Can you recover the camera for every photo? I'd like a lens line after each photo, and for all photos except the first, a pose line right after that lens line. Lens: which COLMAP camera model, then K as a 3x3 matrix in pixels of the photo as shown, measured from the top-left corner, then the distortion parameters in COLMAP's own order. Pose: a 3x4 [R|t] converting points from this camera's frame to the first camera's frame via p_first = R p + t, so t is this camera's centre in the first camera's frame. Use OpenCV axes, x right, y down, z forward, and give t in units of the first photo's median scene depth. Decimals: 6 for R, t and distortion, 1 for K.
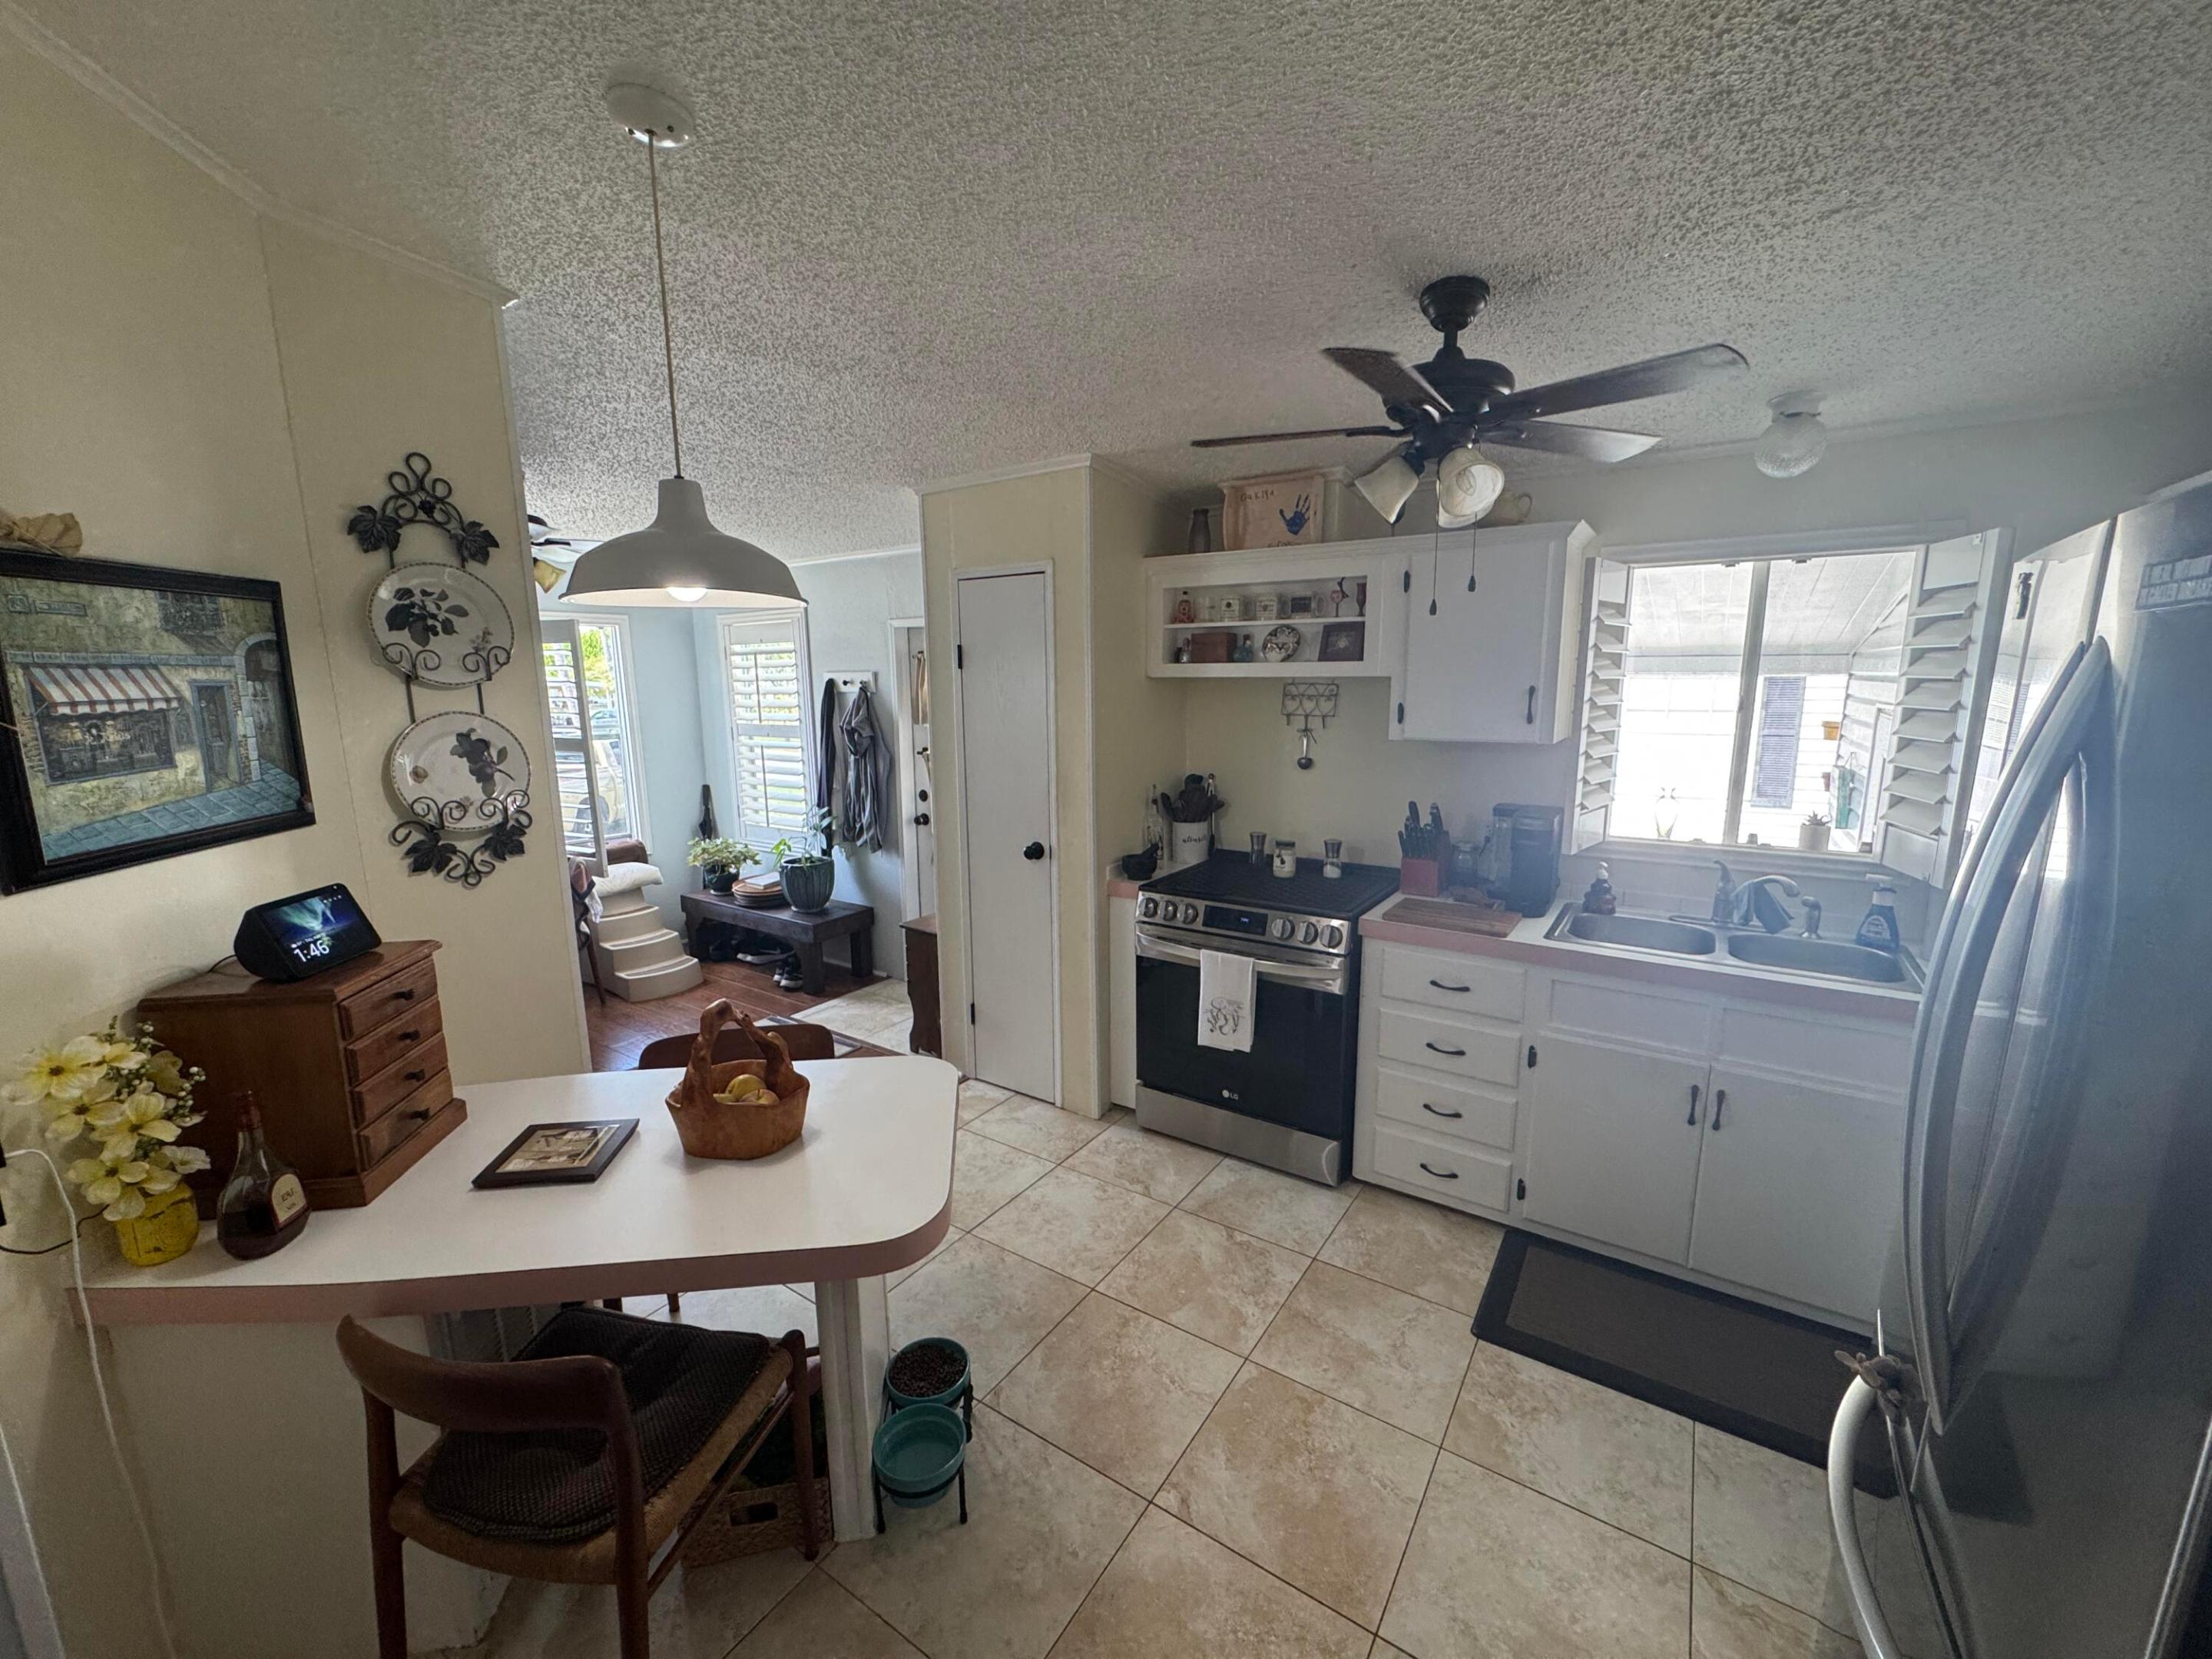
lens RADIAL K [[879.0, 0, 1102.2], [0, 879.0, 829.7], [0, 0, 1]] dist [-0.002496, -0.000060]
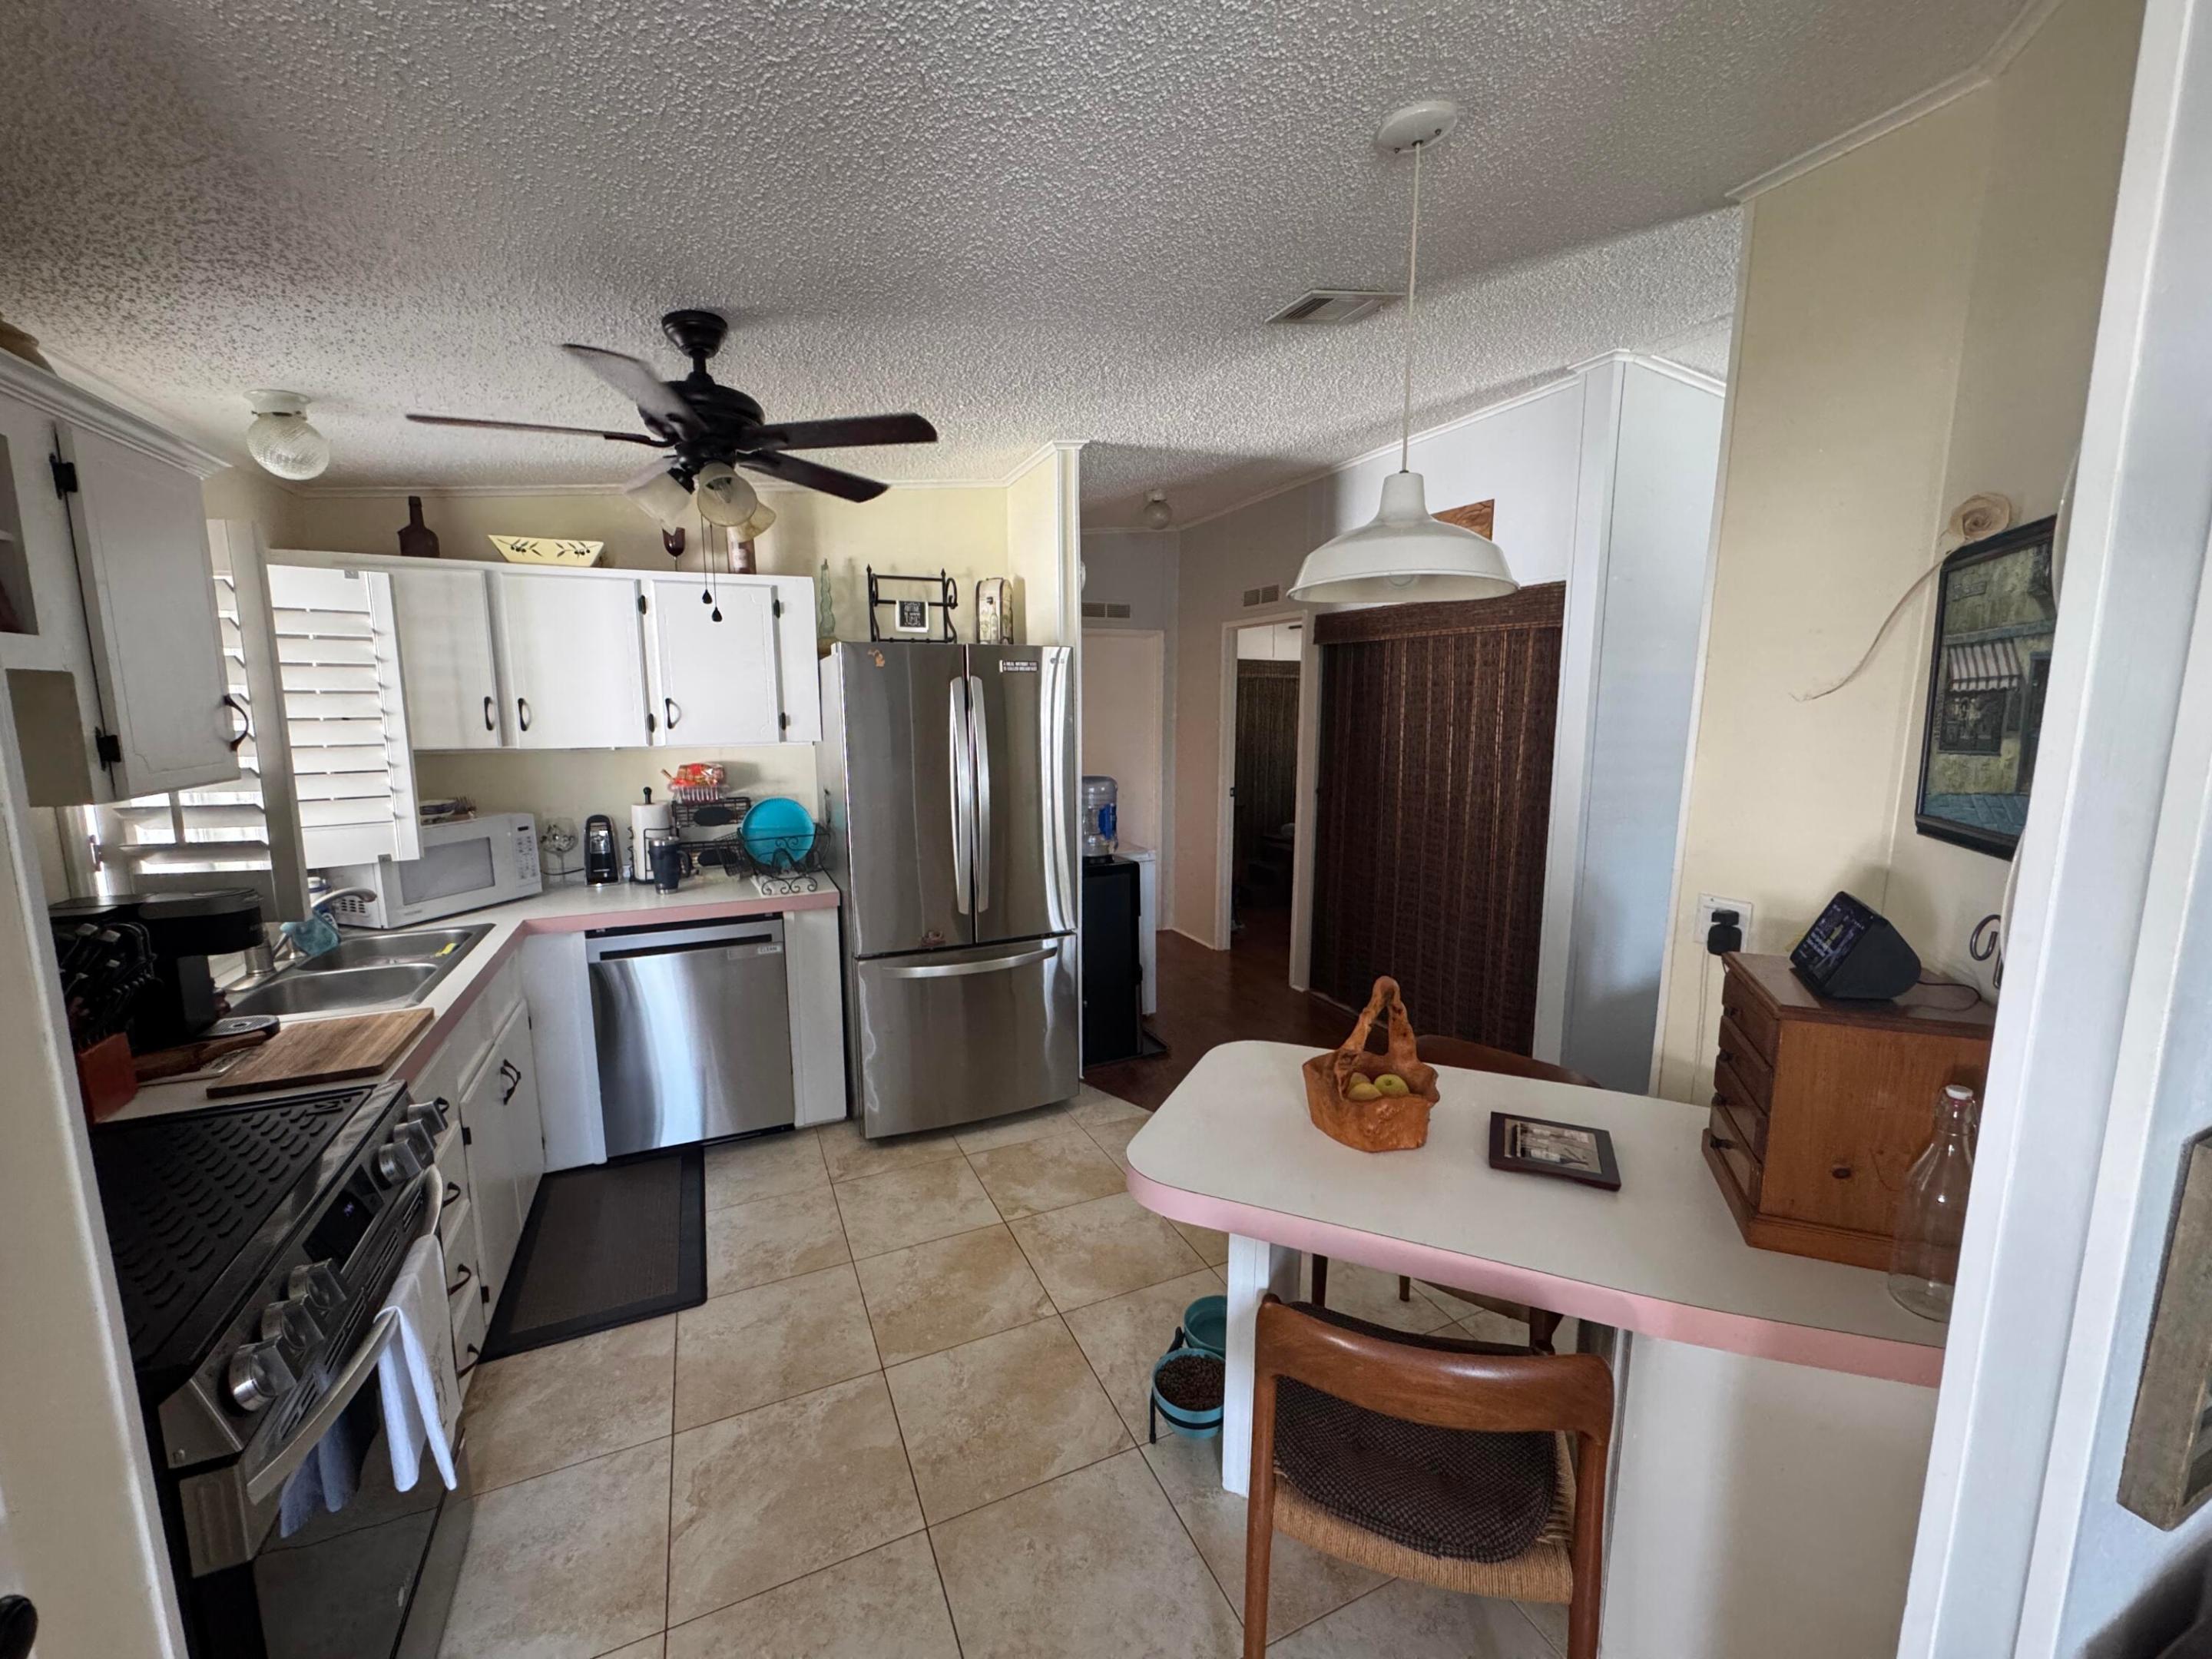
lens RADIAL K [[879.0, 0, 1097.4], [0, 879.0, 833.8], [0, 0, 1]] dist [-0.002496, -0.000060]
pose [[-0.849553, -0.064875, 0.523498, -0.748220], [0.103861, 0.952411, 0.286578, -0.333596], [-0.517177, 0.297834, -0.802386, 2.148337]]
